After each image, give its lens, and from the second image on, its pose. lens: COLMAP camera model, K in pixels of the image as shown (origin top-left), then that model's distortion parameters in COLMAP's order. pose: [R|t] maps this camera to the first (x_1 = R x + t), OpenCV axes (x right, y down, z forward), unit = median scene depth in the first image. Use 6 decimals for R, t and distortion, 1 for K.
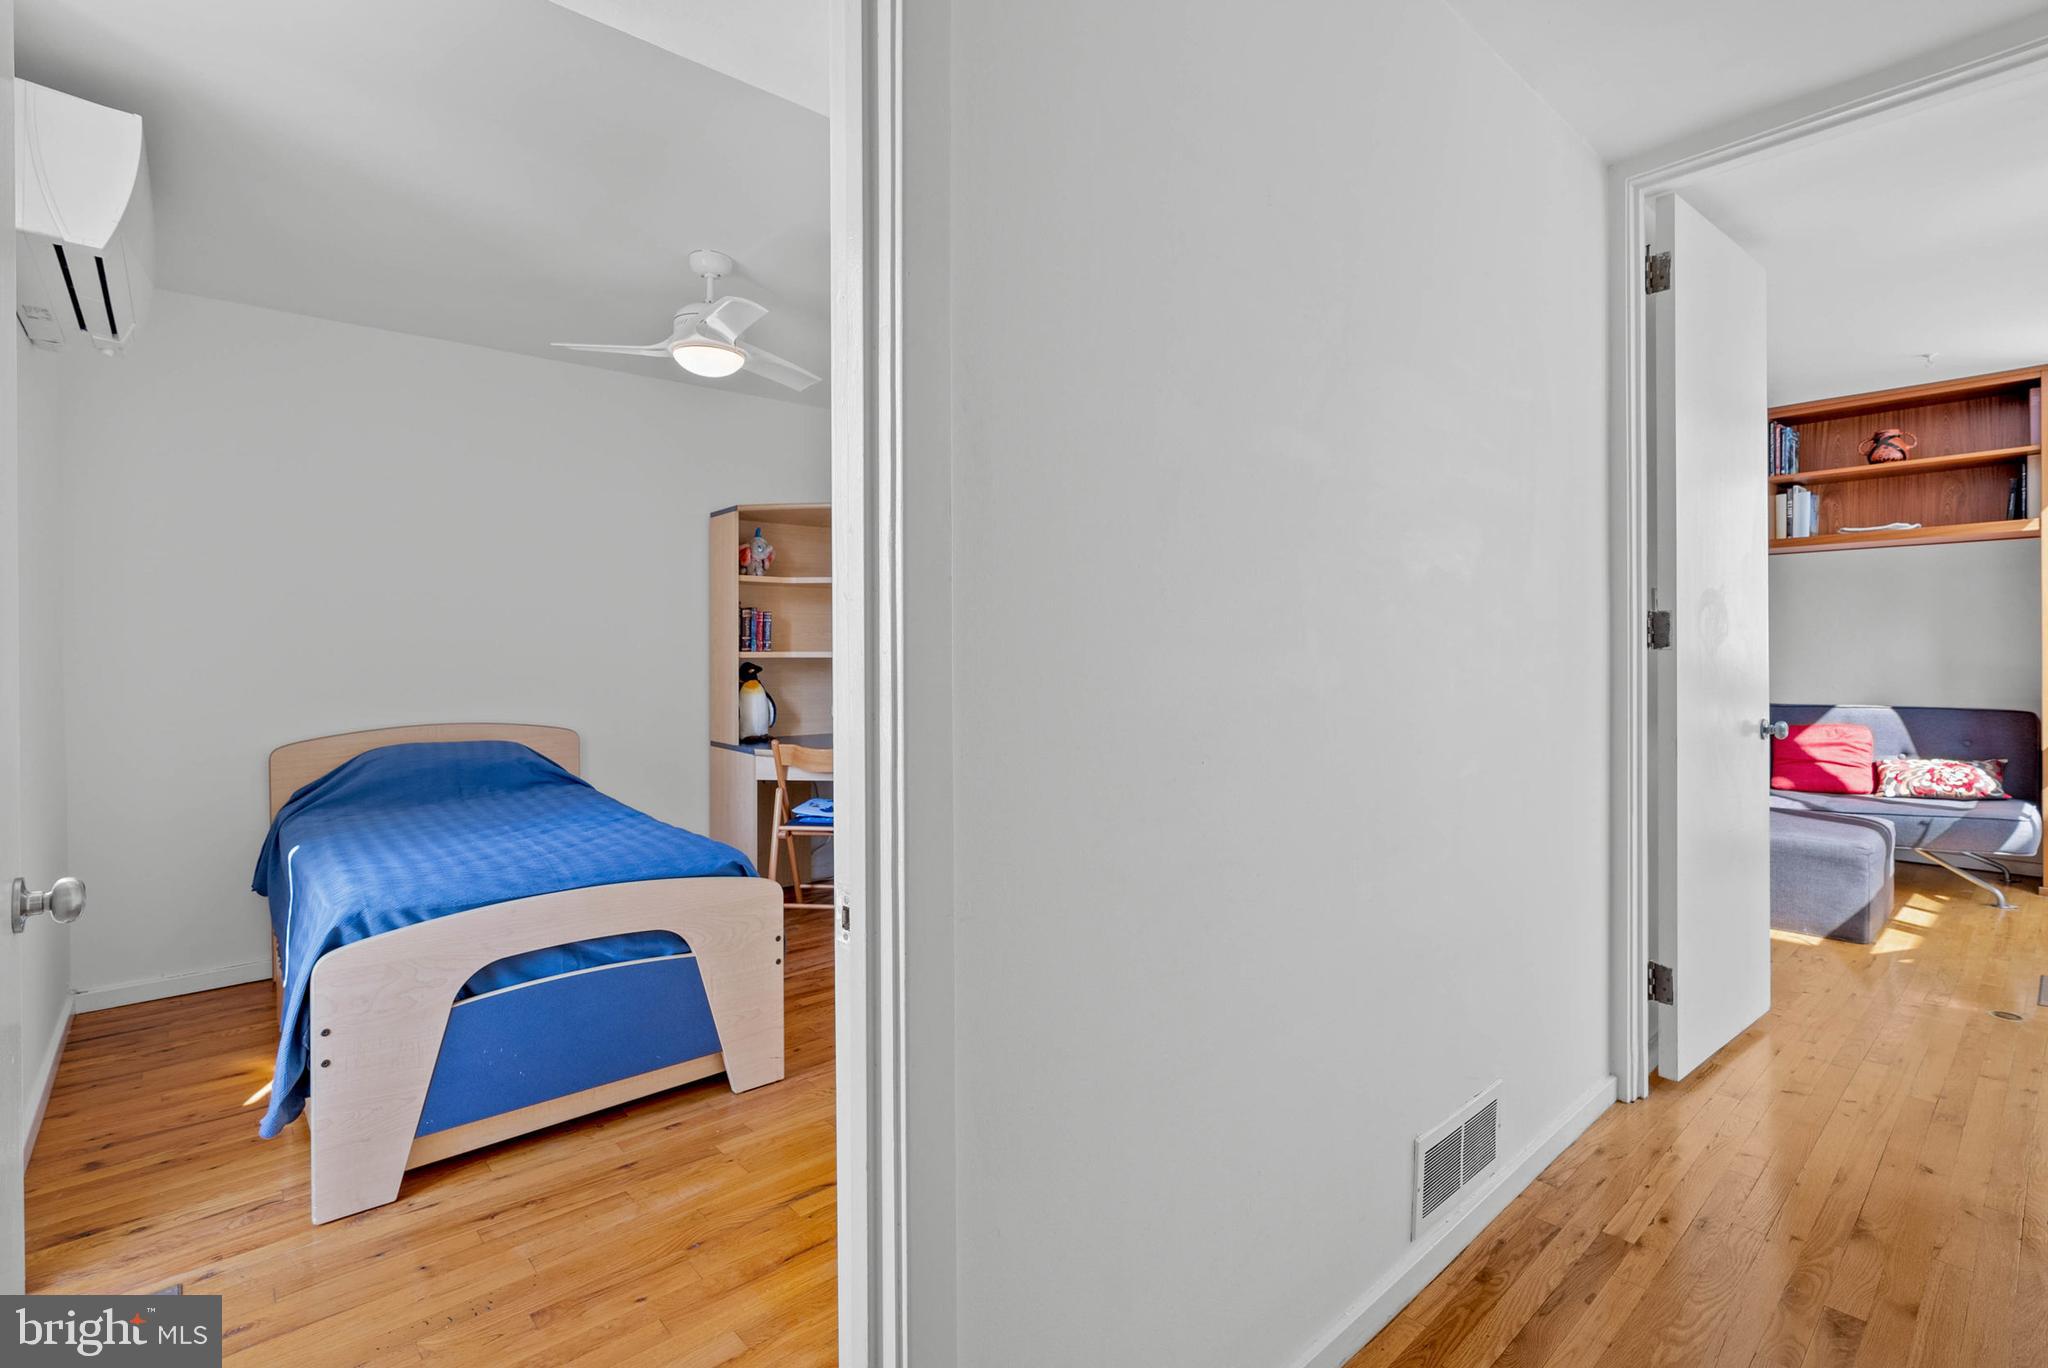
lens RADIAL K [[959.1, 0, 1038.2], [0, 959.1, 673.9], [0, 0, 1]] dist [-0.002559, 0.000427]
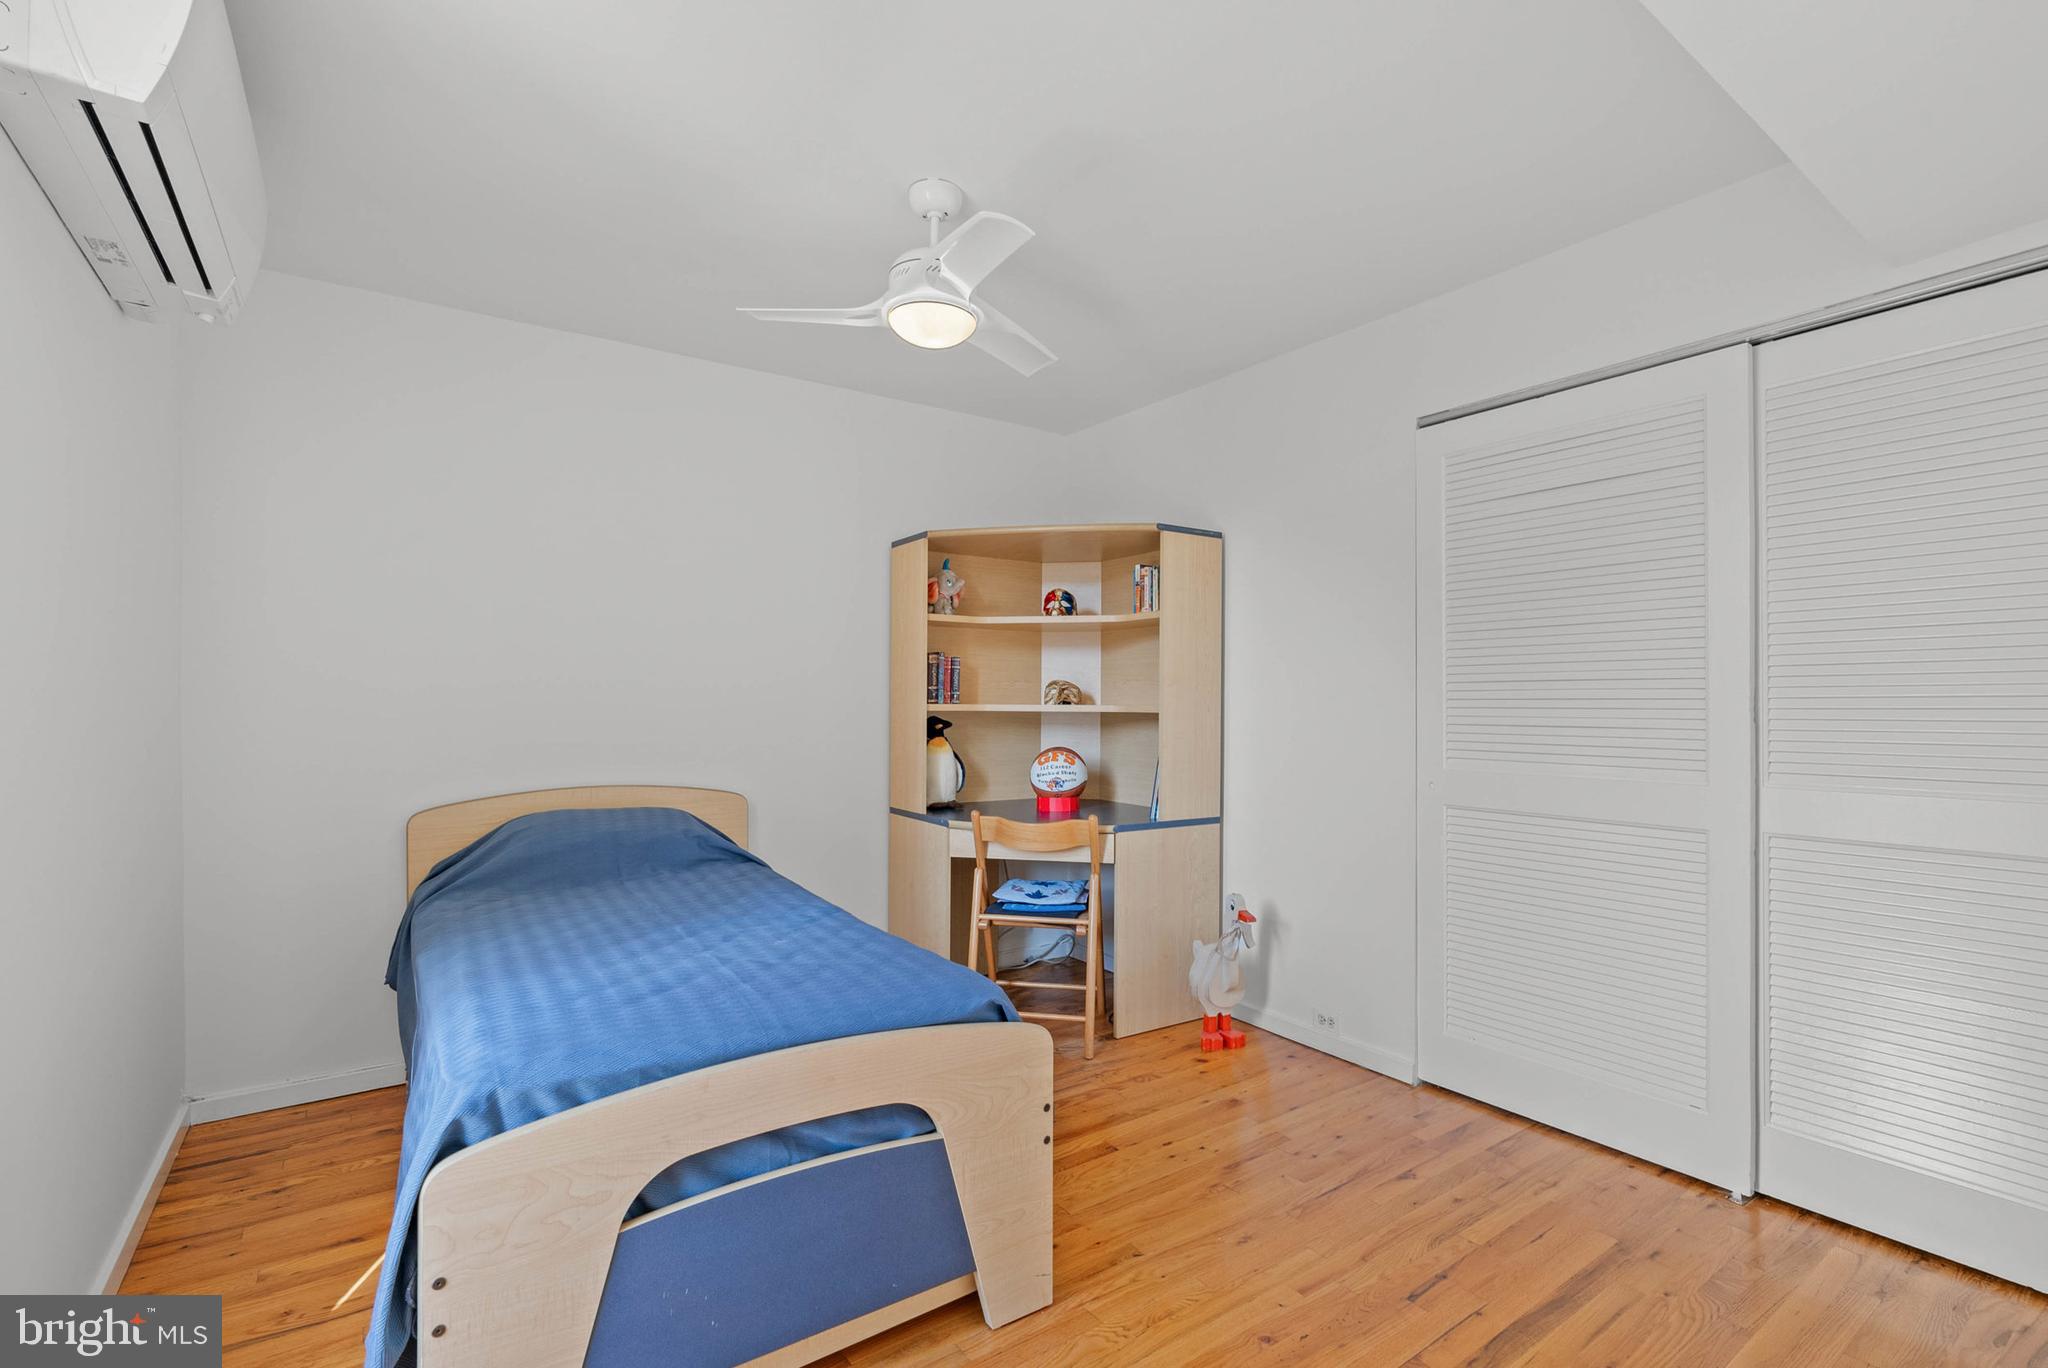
lens RADIAL K [[927.7, 0, 1034.5], [0, 927.7, 723.1], [0, 0, 1]] dist [-0.003251, -0.000809]
pose [[0.994152, 0.007713, -0.107715, -0.176897], [-0.008059, 0.999964, -0.002780, -0.006163], [0.107689, 0.003632, 0.994178, 0.266405]]
